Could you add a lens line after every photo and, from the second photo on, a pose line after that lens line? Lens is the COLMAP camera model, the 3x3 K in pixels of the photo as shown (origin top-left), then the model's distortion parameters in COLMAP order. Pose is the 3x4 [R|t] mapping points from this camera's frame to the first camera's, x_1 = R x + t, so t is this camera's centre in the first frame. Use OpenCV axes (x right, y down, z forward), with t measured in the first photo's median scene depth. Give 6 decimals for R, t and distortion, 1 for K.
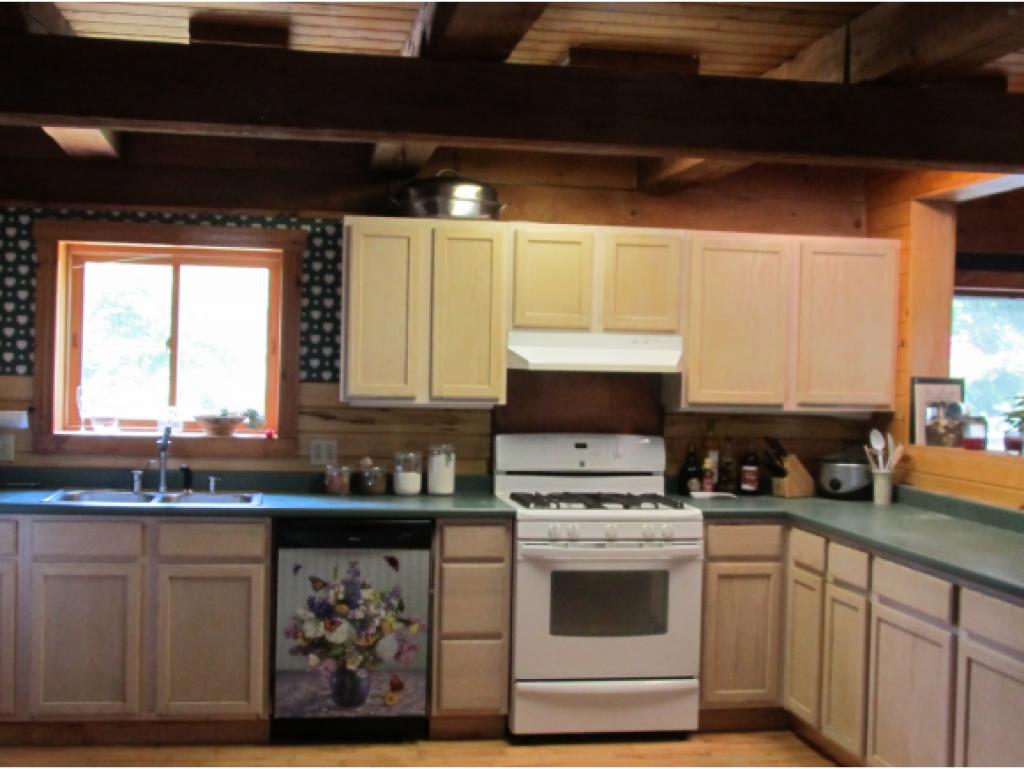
lens RADIAL K [[1311.5, 0, 510.0], [0, 1311.5, 387.0], [0, 0, 1]] dist [-0.069394, 0.039744]
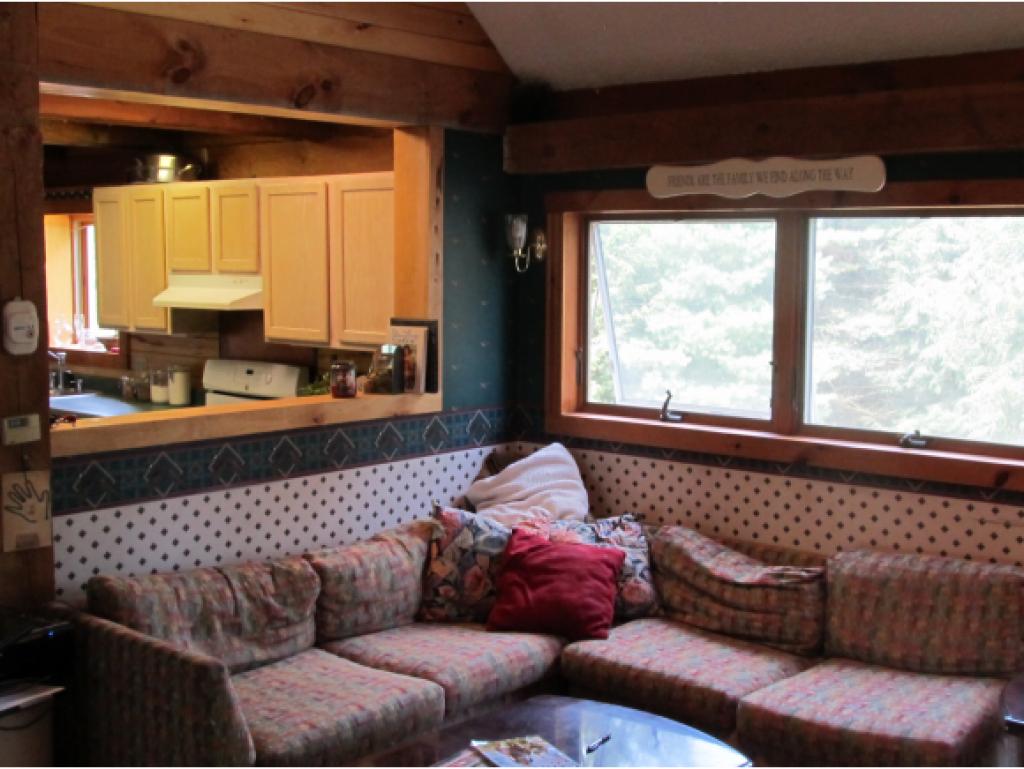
lens RADIAL K [[1311.5, 0, 510.0], [0, 1311.5, 387.0], [0, 0, 1]] dist [-0.069394, 0.039744]
pose [[0.625609, 0.060367, -0.777798, 1.232083], [-0.004947, 0.997289, 0.073423, -0.030927], [0.780121, -0.042086, 0.624211, 0.523608]]
